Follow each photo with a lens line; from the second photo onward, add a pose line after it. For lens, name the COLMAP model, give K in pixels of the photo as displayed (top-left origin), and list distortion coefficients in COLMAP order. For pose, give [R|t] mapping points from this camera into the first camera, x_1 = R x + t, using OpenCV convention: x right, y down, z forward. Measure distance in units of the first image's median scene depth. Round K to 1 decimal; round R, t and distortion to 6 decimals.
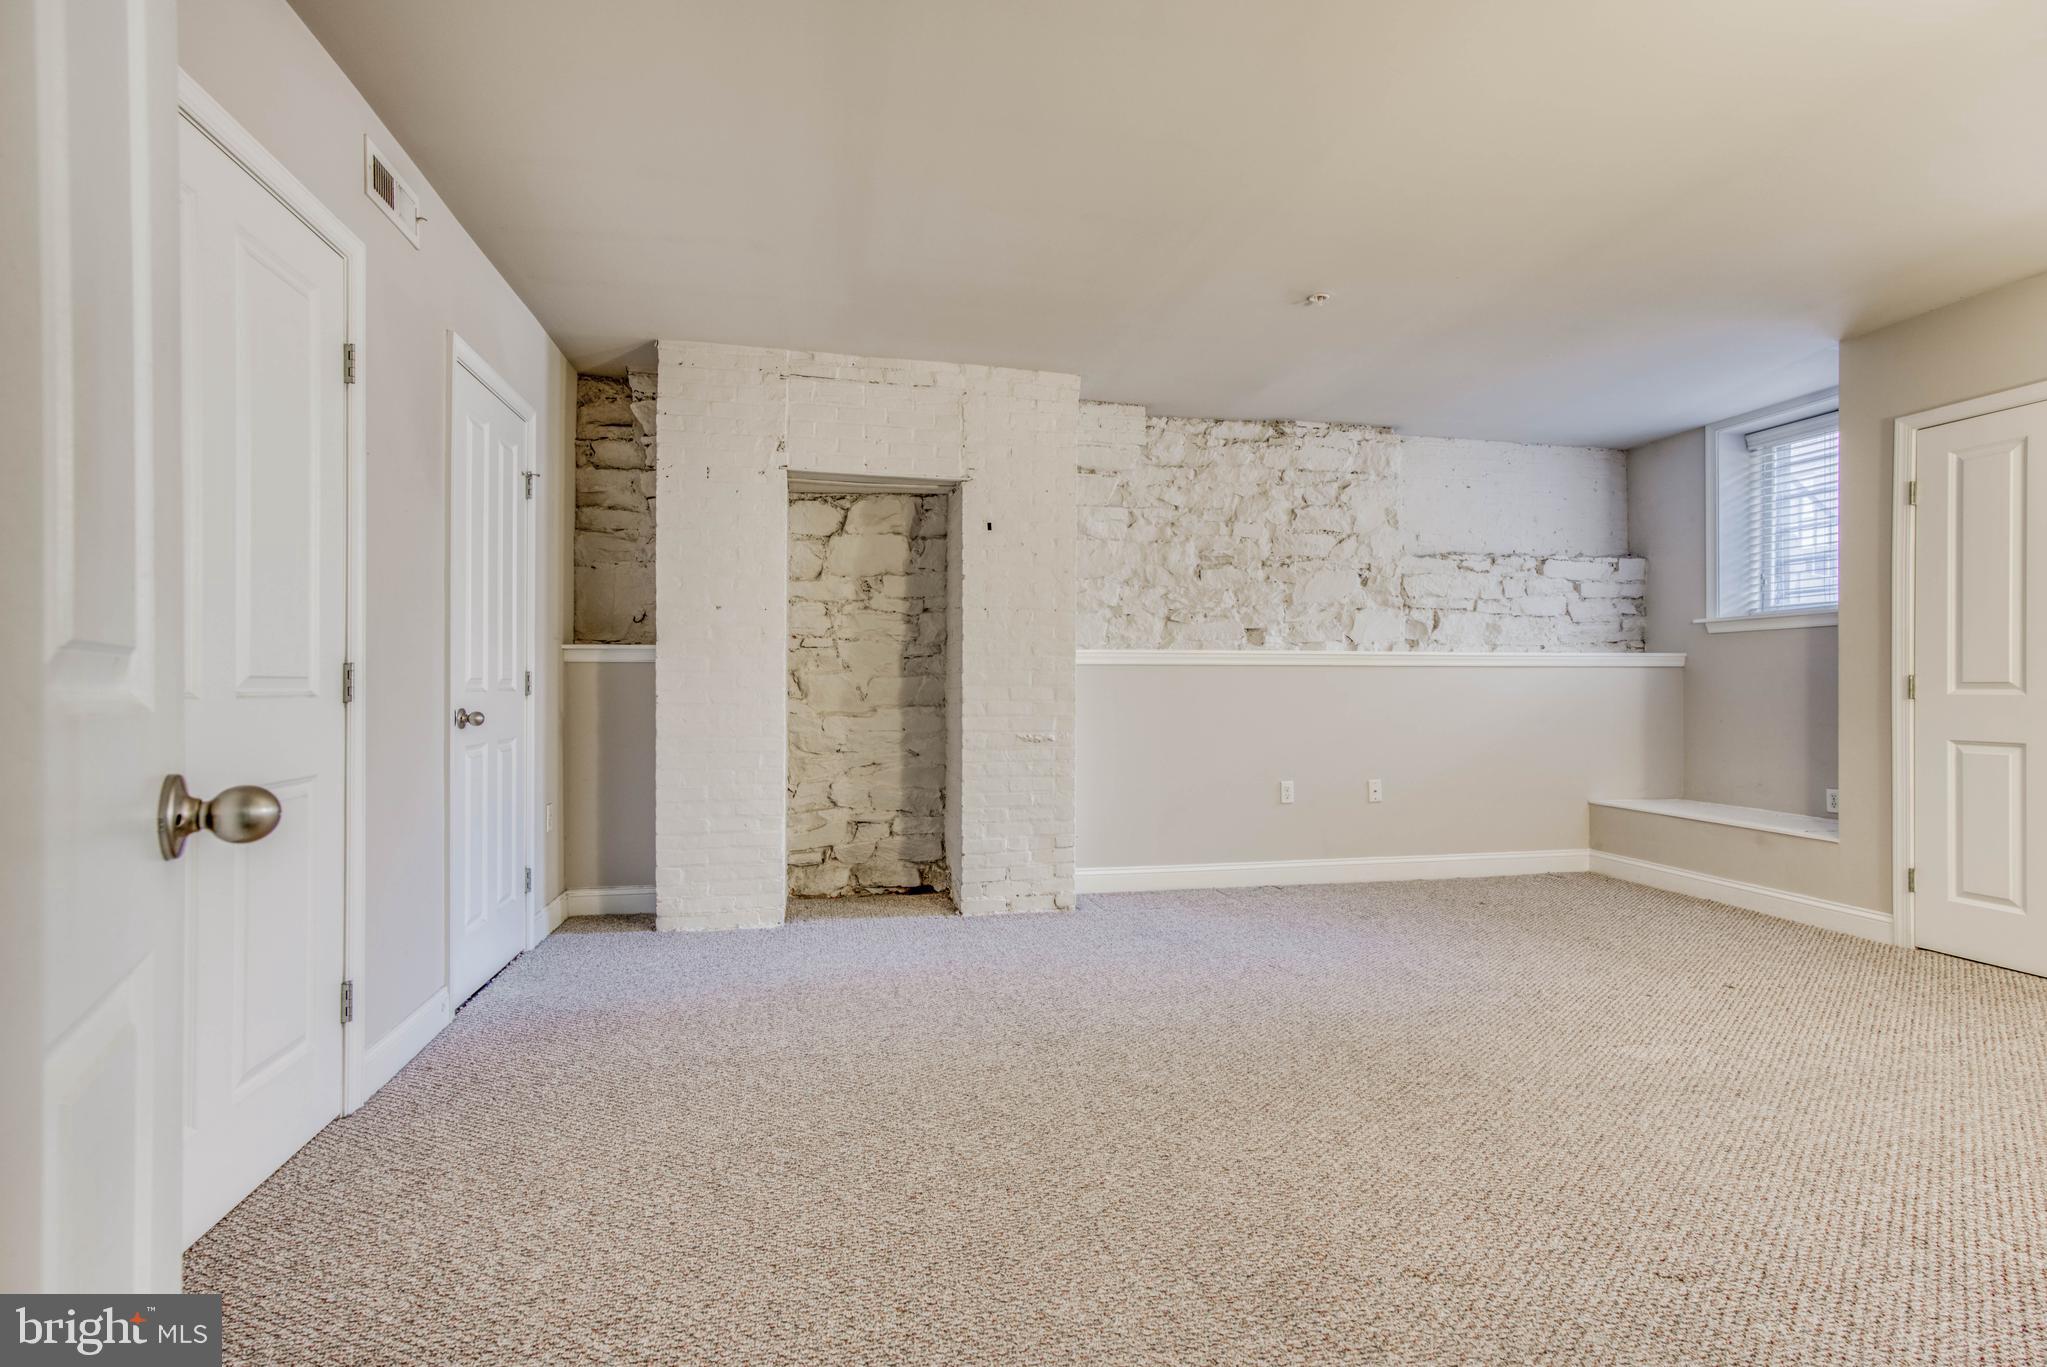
lens RADIAL K [[934.4, 0, 1049.7], [0, 934.4, 700.4], [0, 0, 1]] dist [-0.012907, 0.011650]
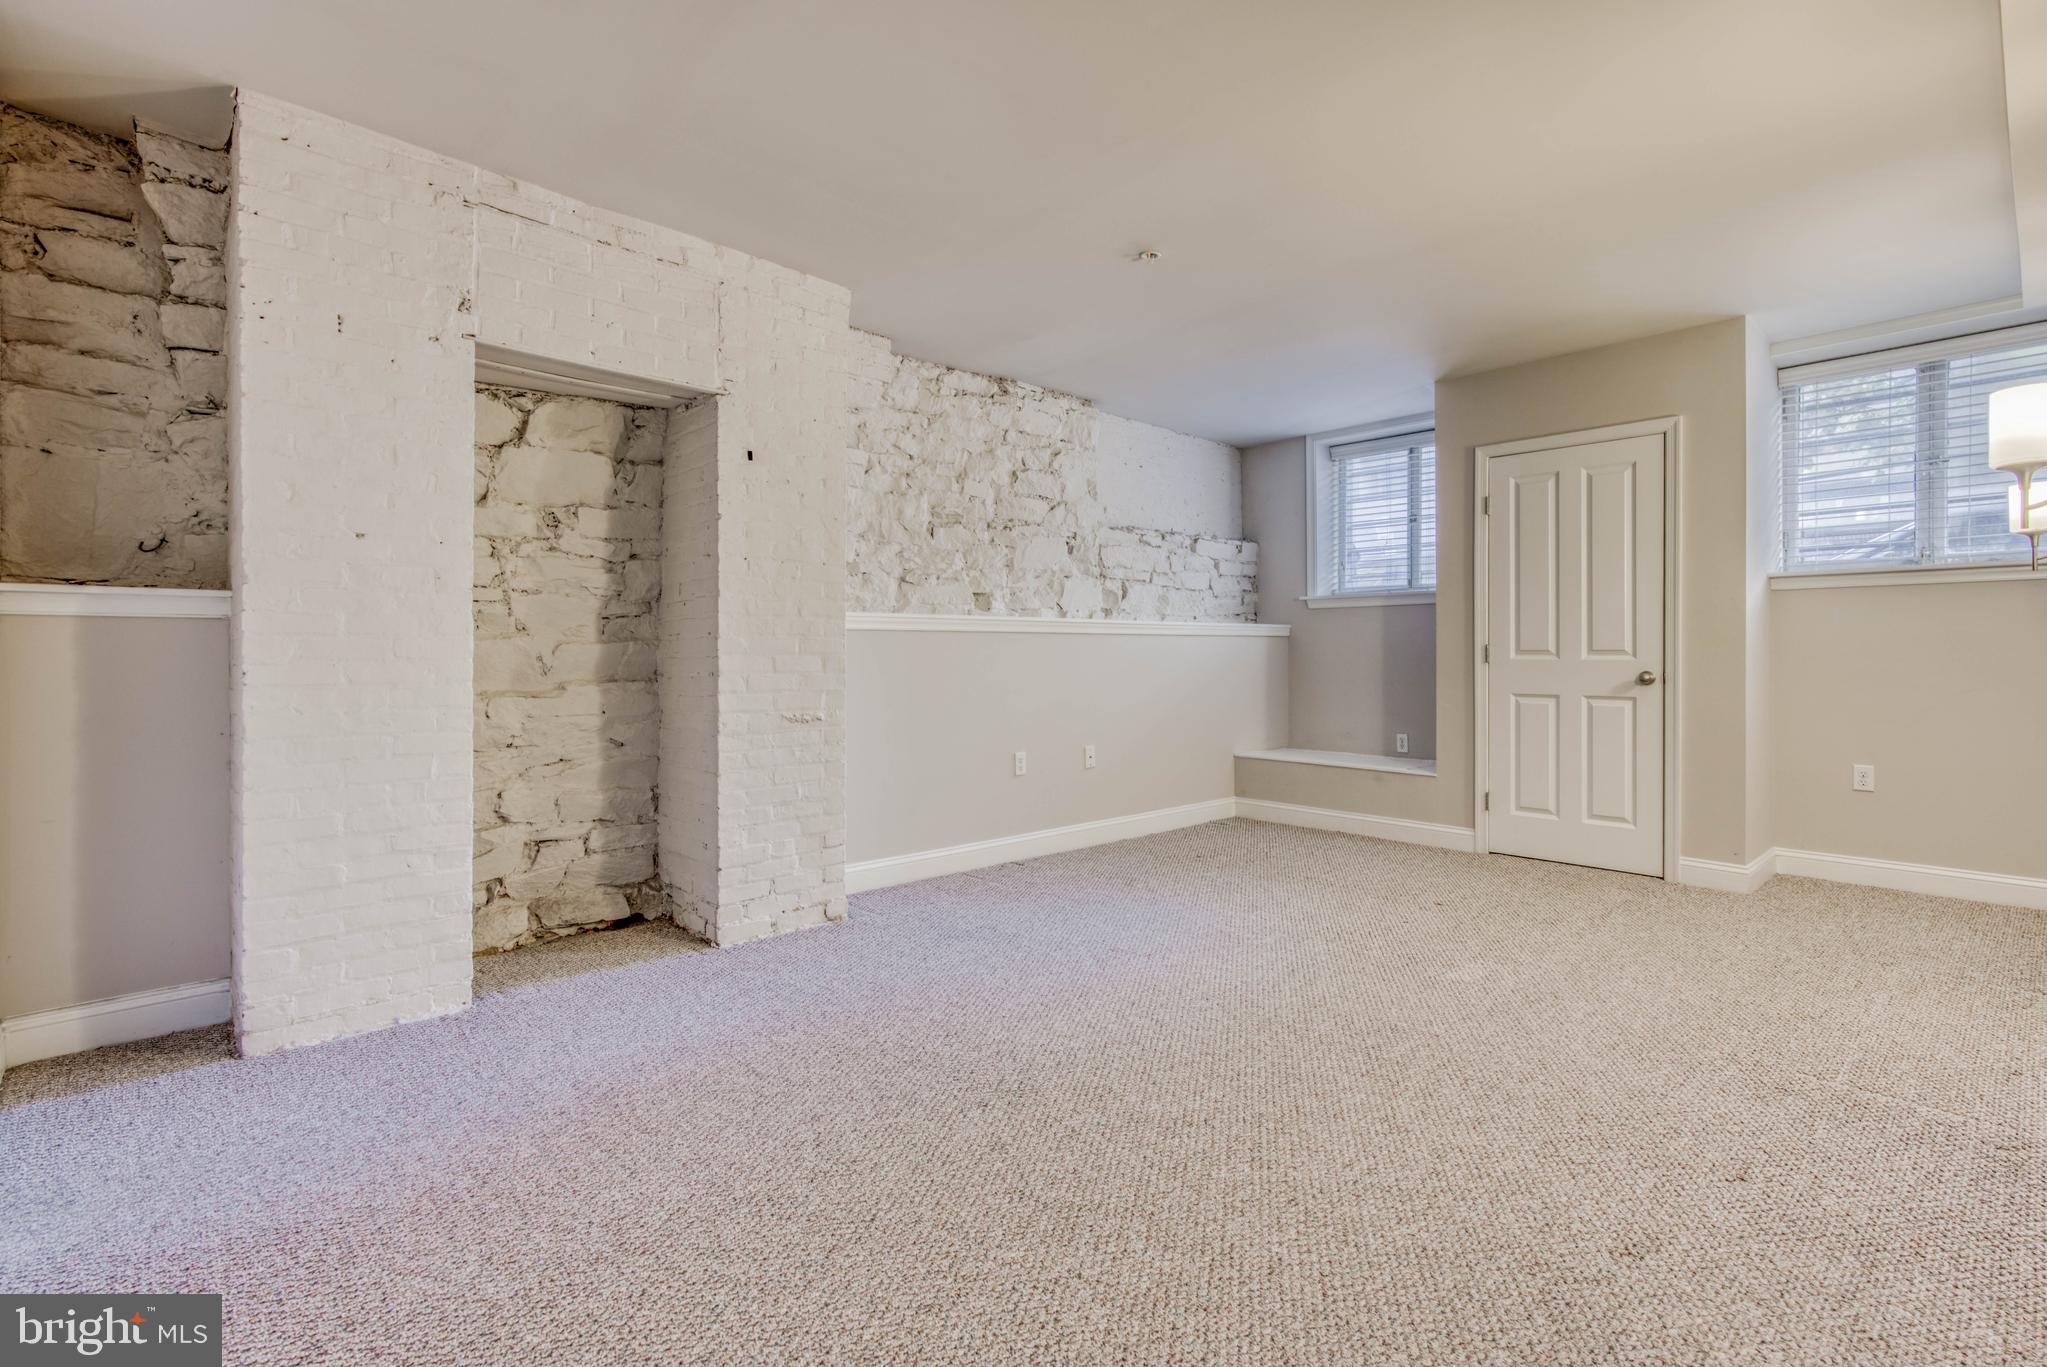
lens RADIAL K [[934.4, 0, 1096.5], [0, 934.4, 666.4], [0, 0, 1]] dist [-0.012907, 0.011650]
pose [[0.859251, -0.008863, 0.511478, -0.213499], [0.008625, 0.999959, 0.002838, -0.005267], [-0.511482, 0.001973, 0.859292, 0.157951]]
